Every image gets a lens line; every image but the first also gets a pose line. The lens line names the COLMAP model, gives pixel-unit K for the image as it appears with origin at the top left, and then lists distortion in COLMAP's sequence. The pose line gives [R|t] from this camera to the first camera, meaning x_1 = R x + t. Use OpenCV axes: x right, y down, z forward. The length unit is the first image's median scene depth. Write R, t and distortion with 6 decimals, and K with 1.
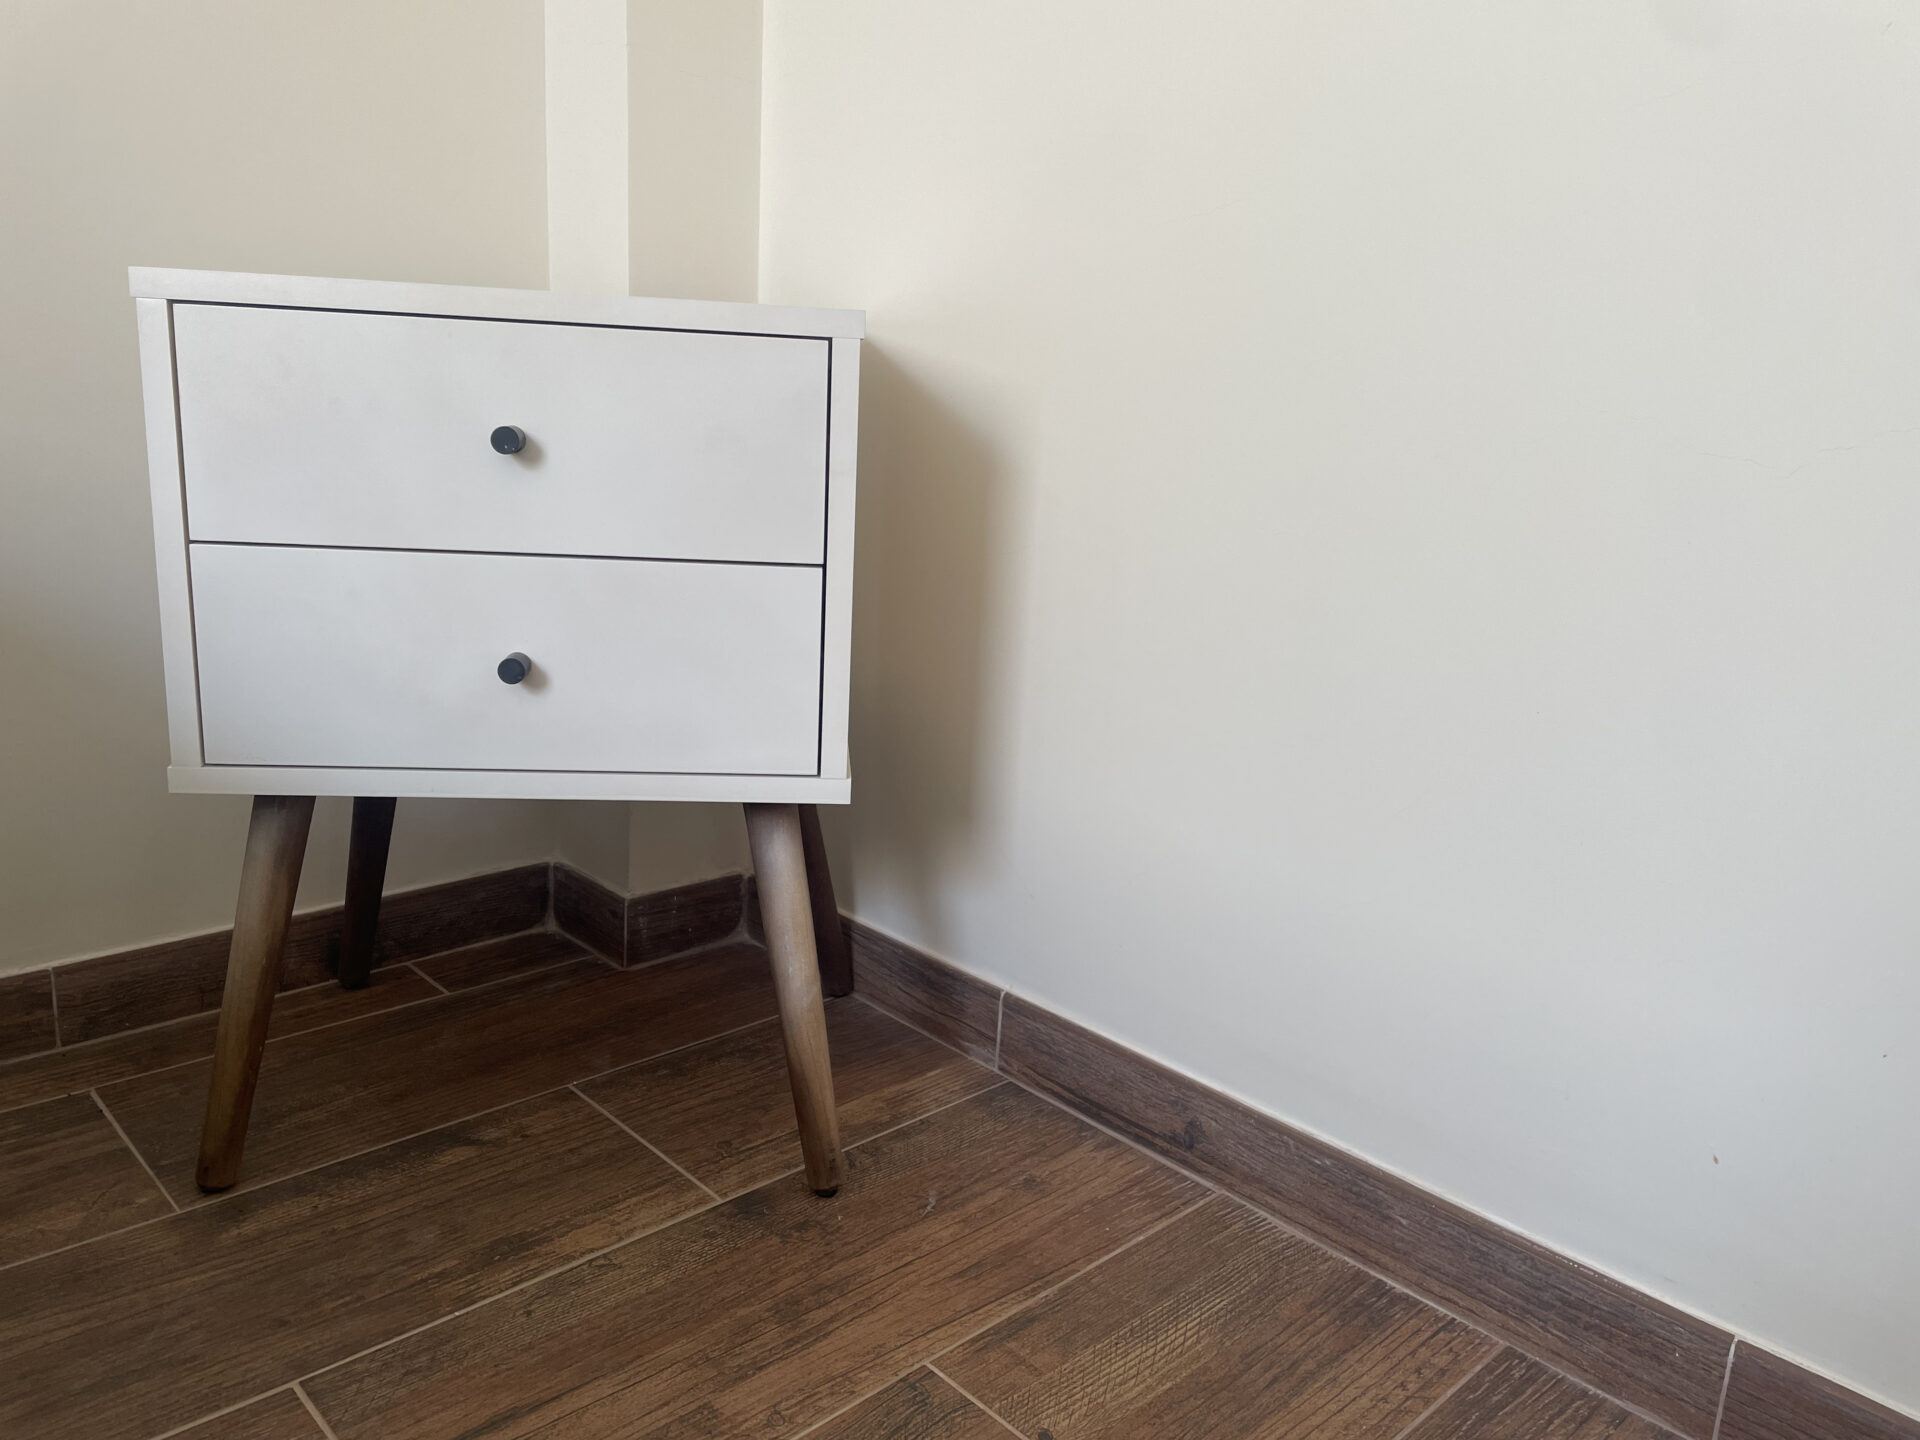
lens RADIAL K [[1466.5, 0, 958.3], [0, 1466.5, 705.9], [0, 0, 1]] dist [0.034659, -0.021304]
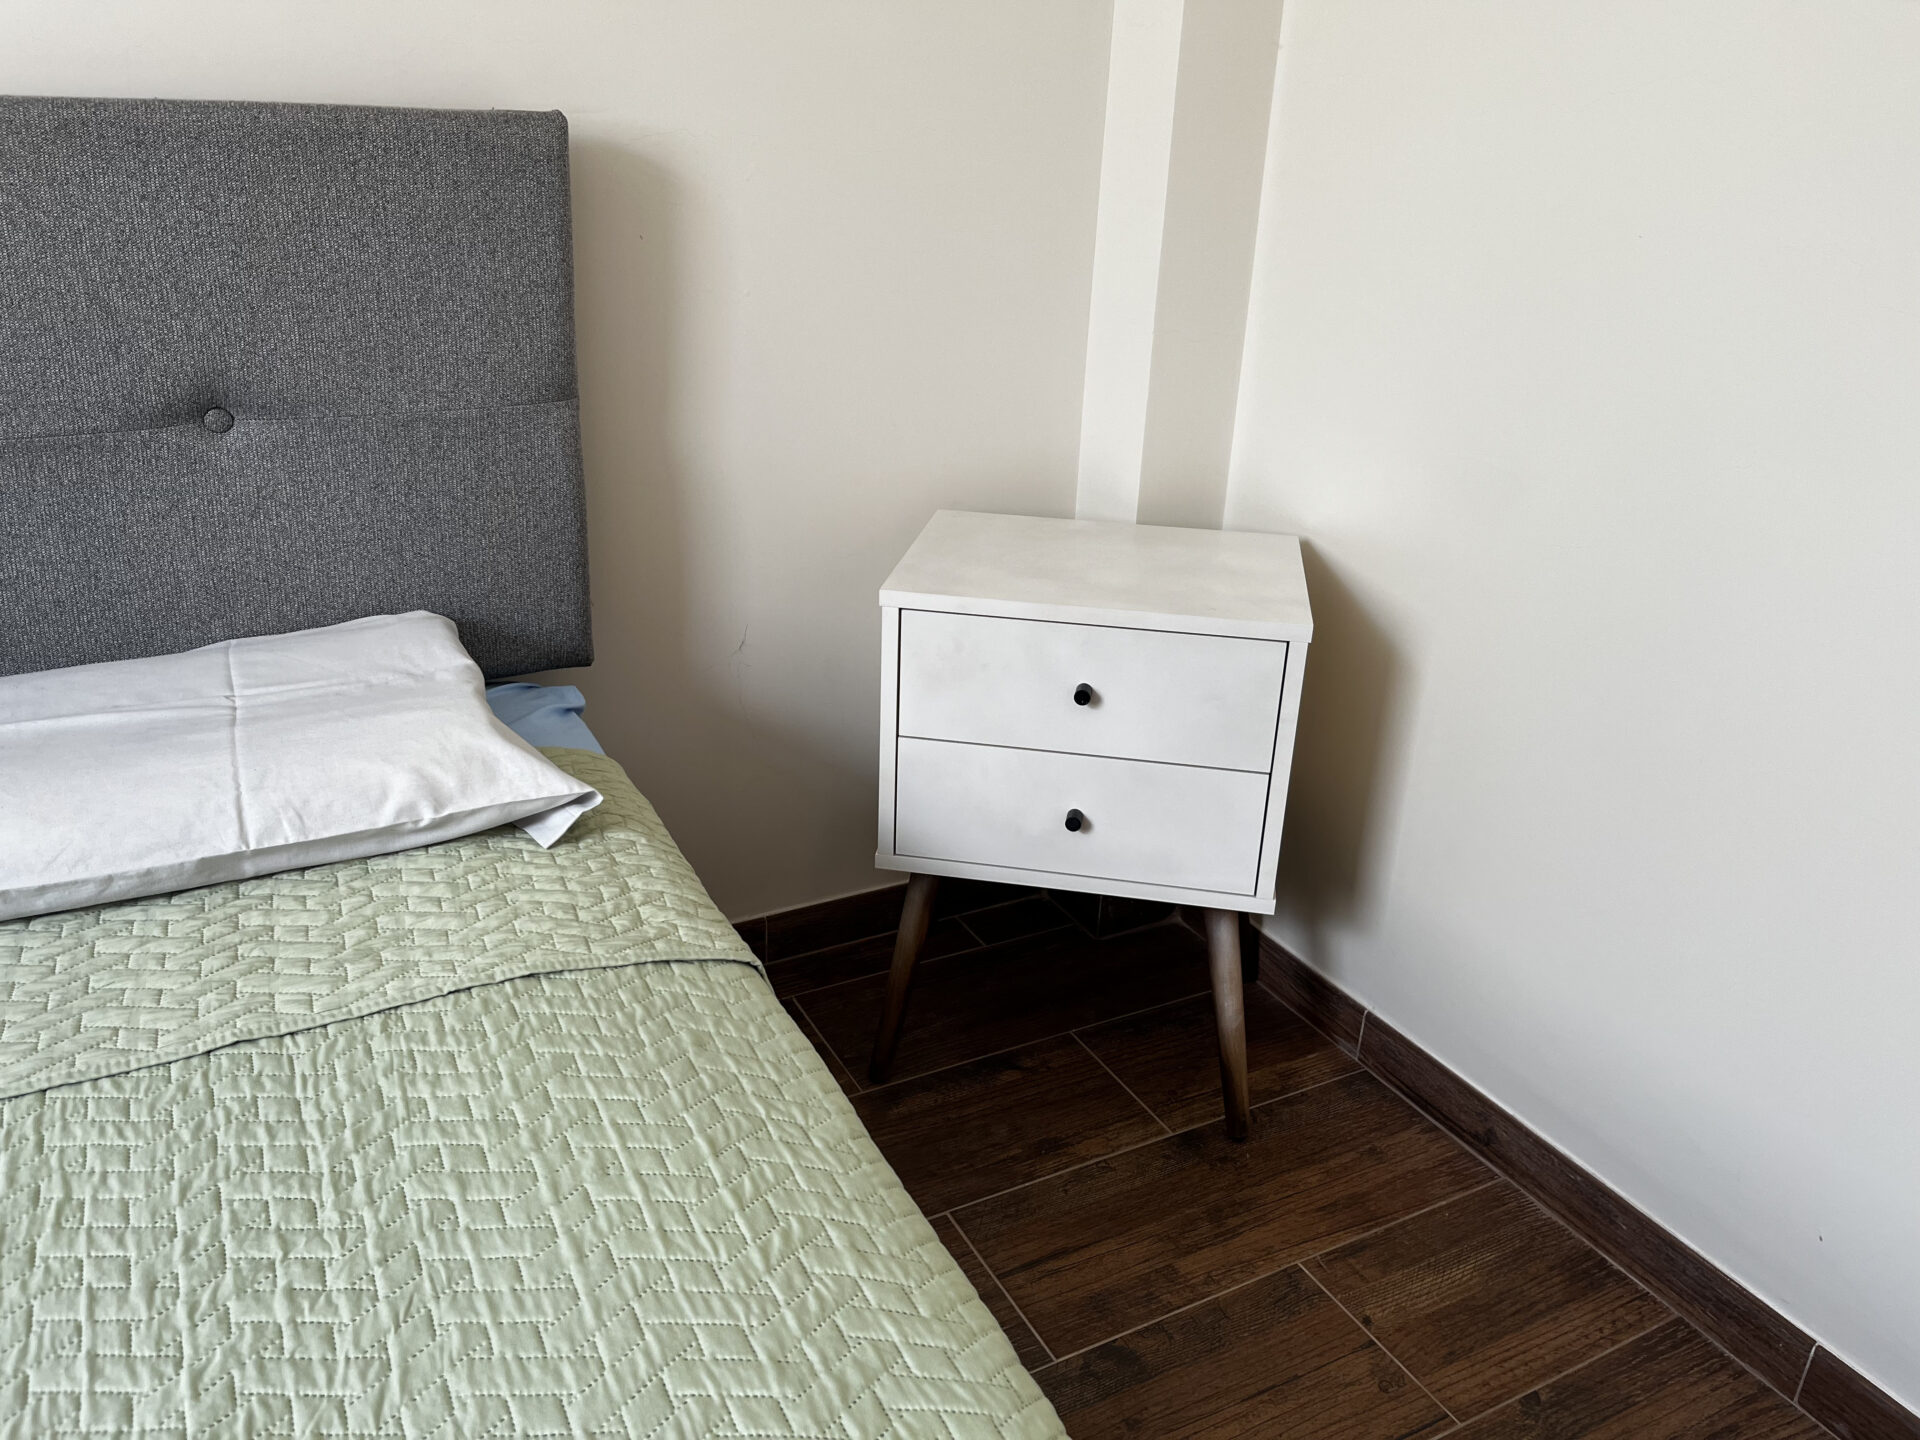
lens RADIAL K [[1454.3, 0, 951.1], [0, 1454.3, 712.3], [0, 0, 1]] dist [0.065656, -0.090734]
pose [[0.963817, 0.086219, -0.252236, -0.031807], [-0.047525, 0.986667, 0.155662, -0.380620], [0.262294, -0.138042, 0.955064, -0.565153]]
